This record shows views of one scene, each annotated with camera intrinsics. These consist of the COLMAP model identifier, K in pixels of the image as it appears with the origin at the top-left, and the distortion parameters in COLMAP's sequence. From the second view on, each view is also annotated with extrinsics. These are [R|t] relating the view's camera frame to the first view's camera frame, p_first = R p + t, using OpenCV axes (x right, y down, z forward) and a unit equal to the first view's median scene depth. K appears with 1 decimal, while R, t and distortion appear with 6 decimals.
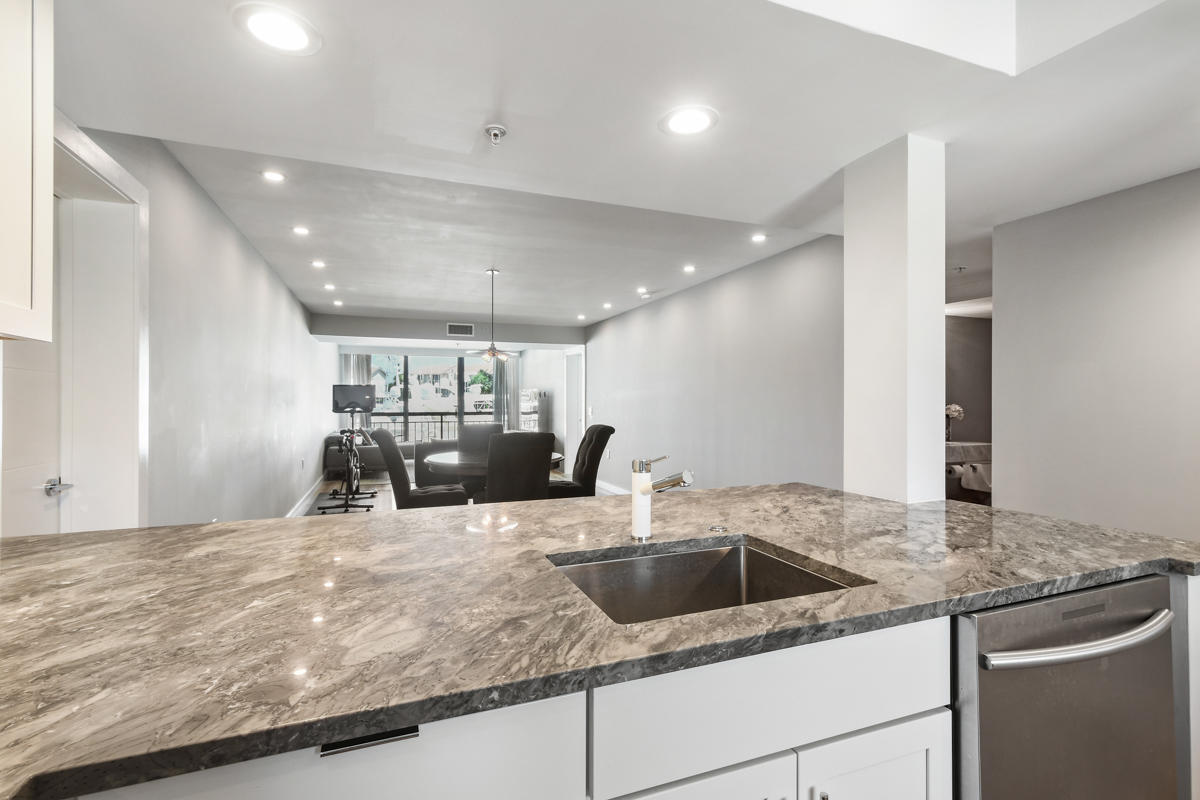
lens RADIAL K [[524.5, 0, 600.0], [0, 524.5, 399.9], [0, 0, 1]] dist [0.001083, 0.000765]
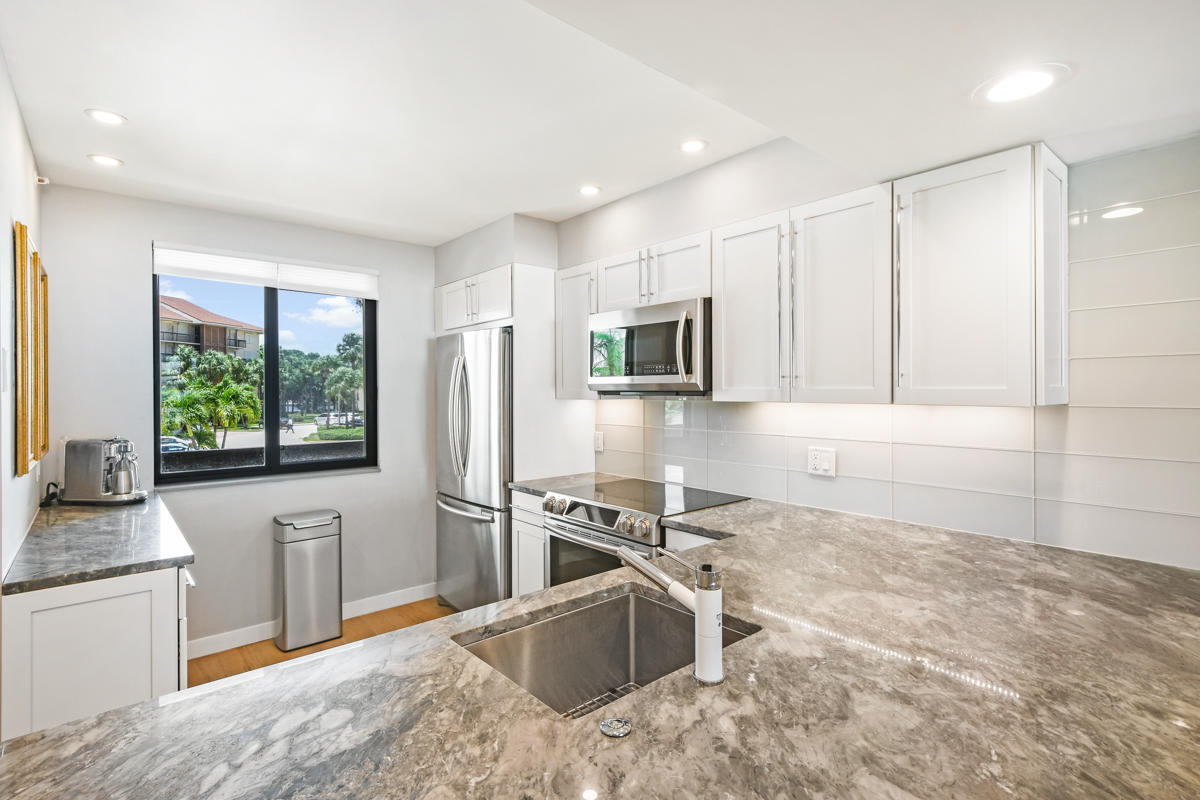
lens RADIAL K [[566.1, 0, 602.8], [0, 566.1, 389.6], [0, 0, 1]] dist [-0.005535, -0.000885]
pose [[-0.936020, -0.002069, -0.351942, 0.692524], [0.000034, 0.999982, -0.005968, -0.176894], [0.351948, -0.005599, -0.936003, 2.381222]]
